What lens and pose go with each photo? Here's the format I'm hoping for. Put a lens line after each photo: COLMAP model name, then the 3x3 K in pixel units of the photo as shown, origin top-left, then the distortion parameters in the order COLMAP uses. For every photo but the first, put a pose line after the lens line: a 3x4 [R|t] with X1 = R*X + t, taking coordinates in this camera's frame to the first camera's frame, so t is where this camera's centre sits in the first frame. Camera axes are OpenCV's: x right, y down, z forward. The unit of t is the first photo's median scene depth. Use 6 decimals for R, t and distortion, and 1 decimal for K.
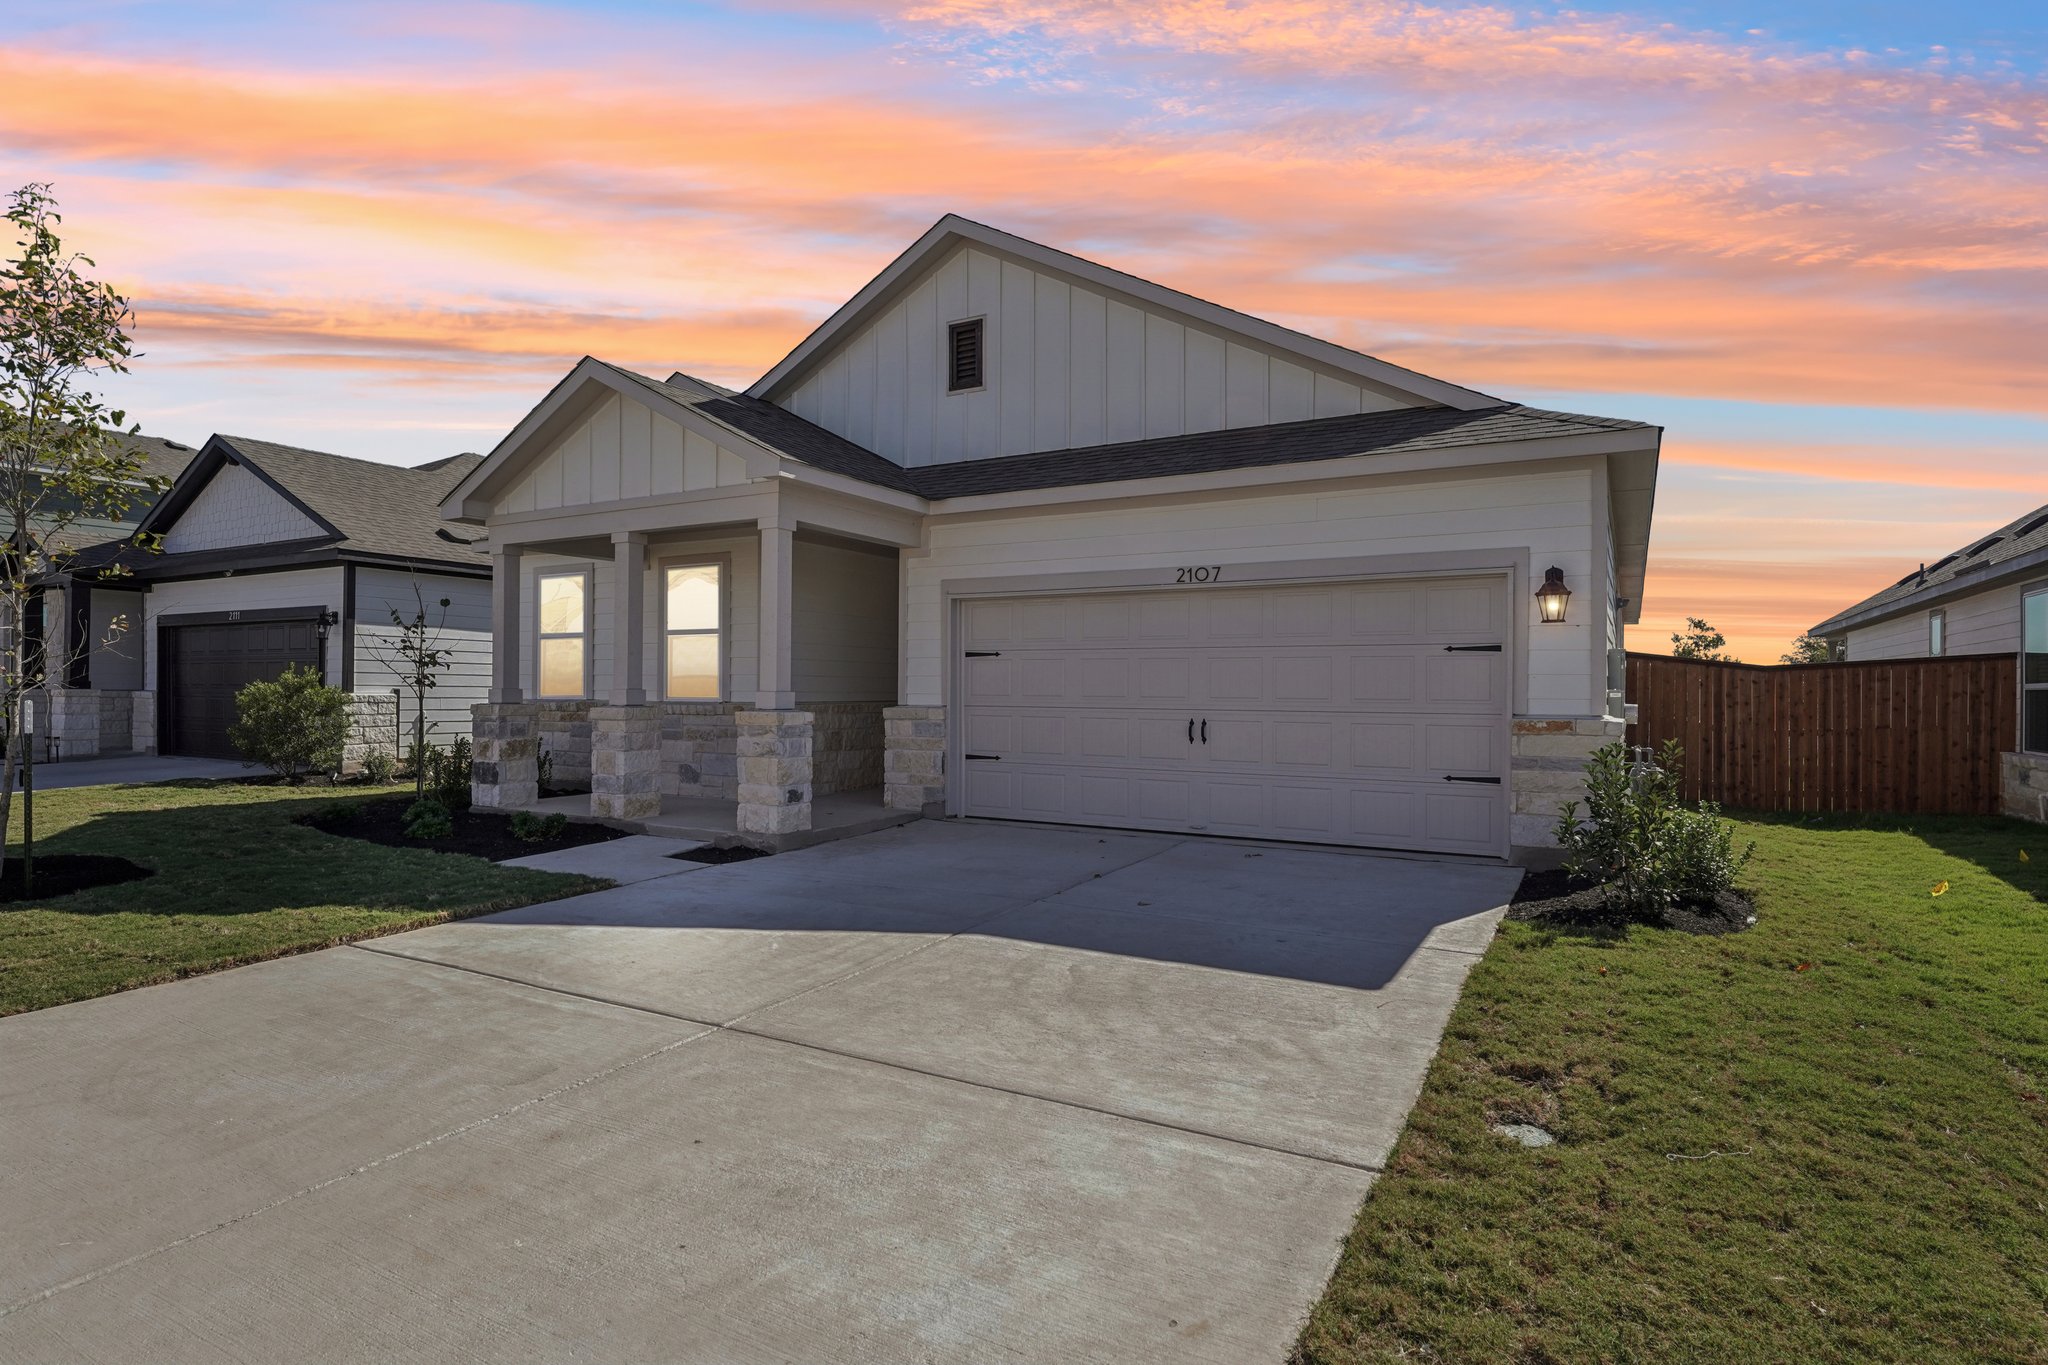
lens RADIAL K [[1057.7, 0, 1024.0], [0, 1057.7, 682.5], [0, 0, 1]] dist [-0.016588, -0.000103]
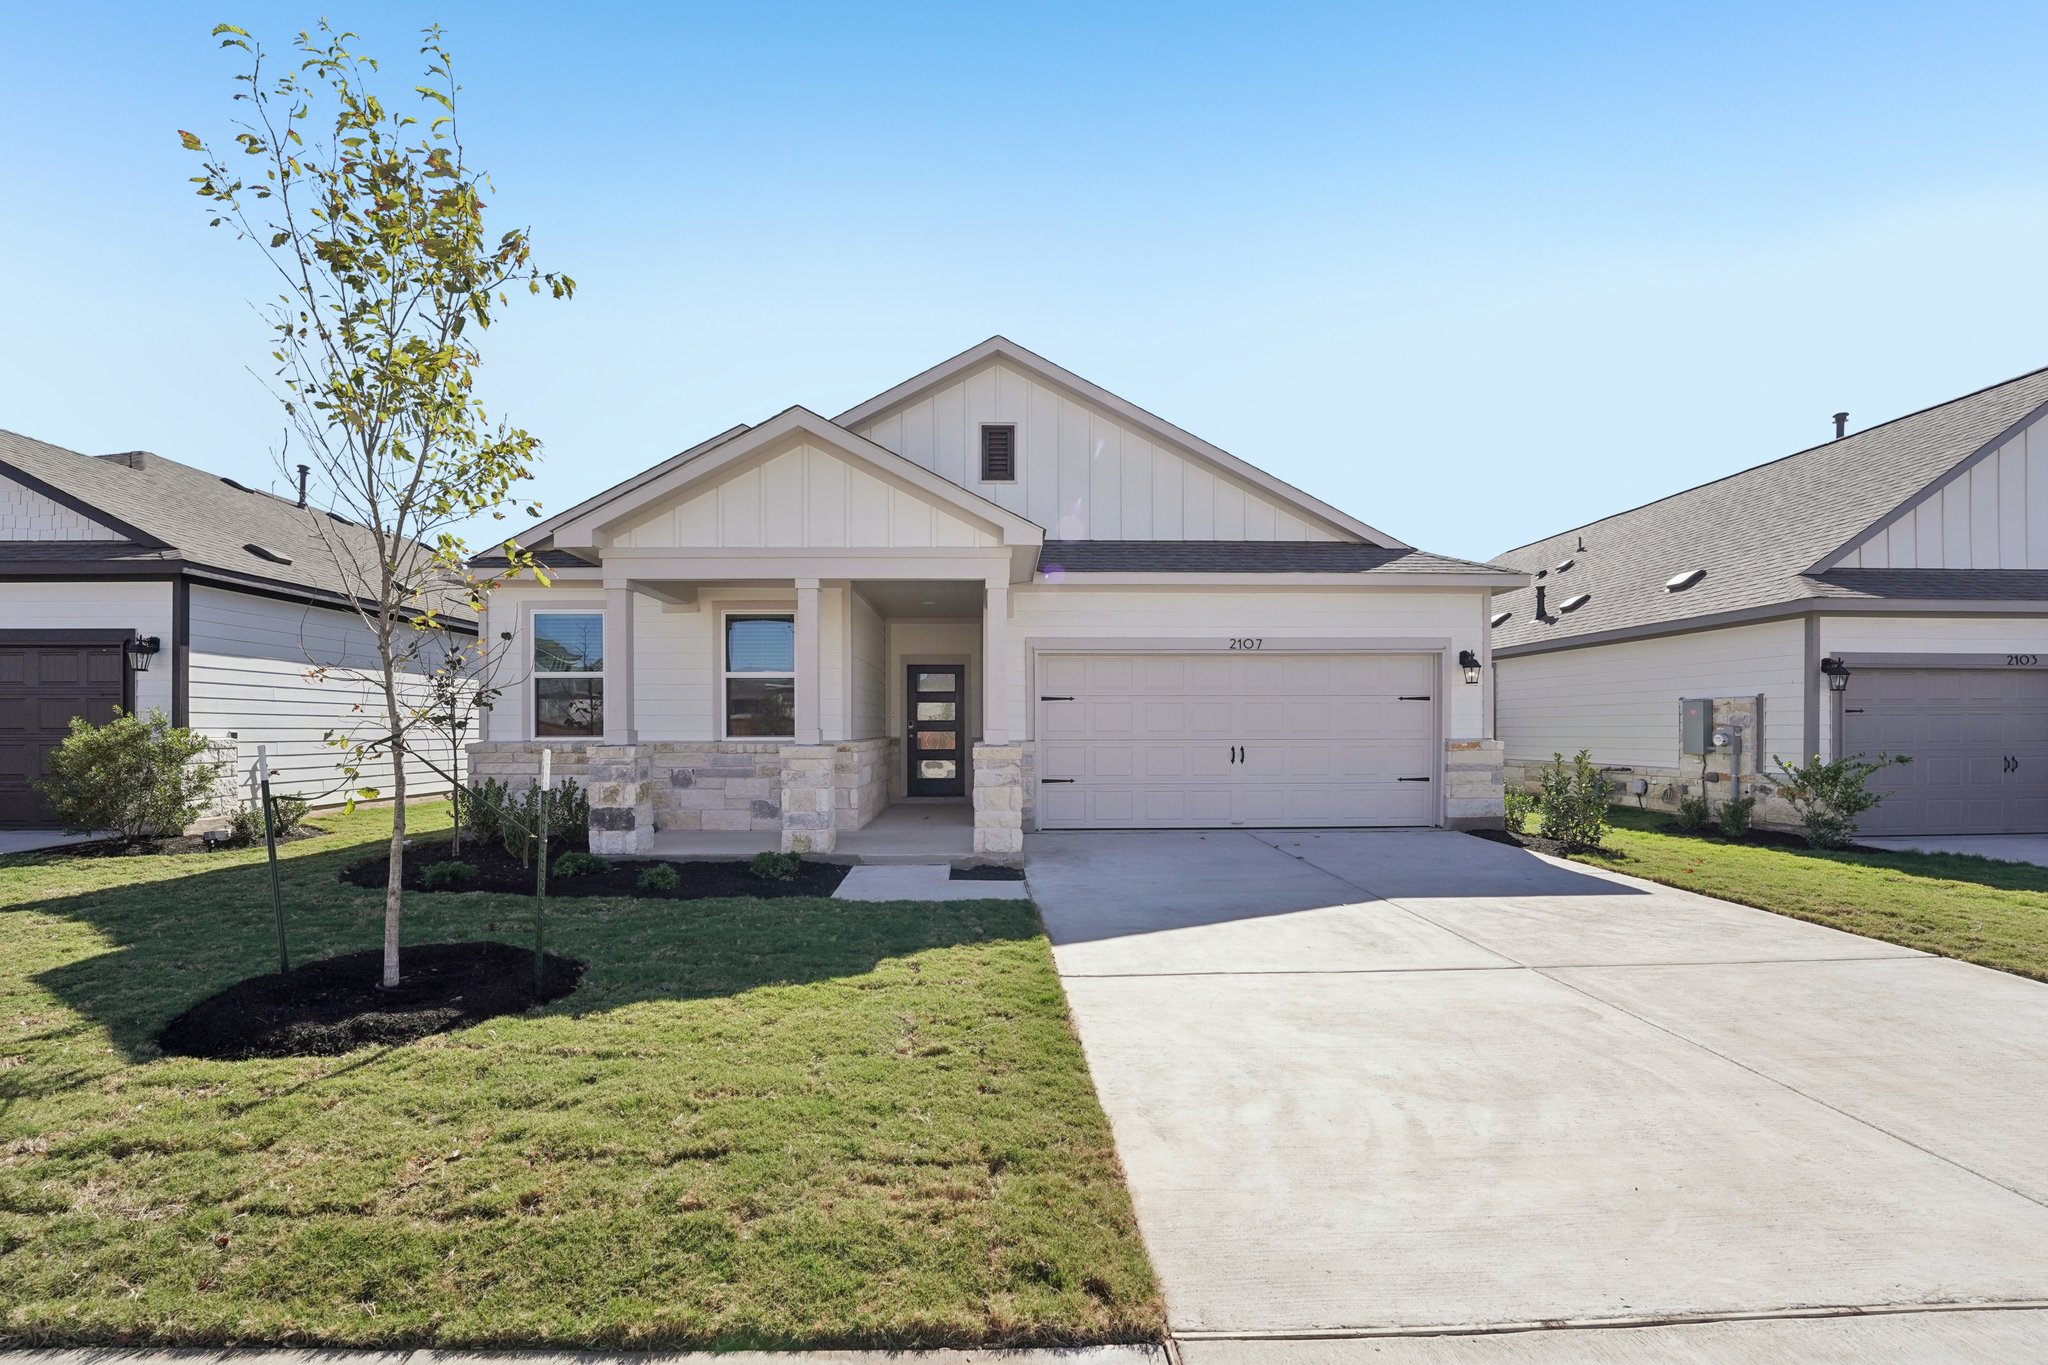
lens RADIAL K [[846.8, 0, 1022.4], [0, 846.8, 725.0], [0, 0, 1]] dist [-0.026977, 0.000210]
pose [[0.855366, -0.007362, 0.517971, -0.626951], [0.003834, 0.999962, 0.007881, -0.003386], [-0.518009, -0.004755, 0.855362, 0.173870]]
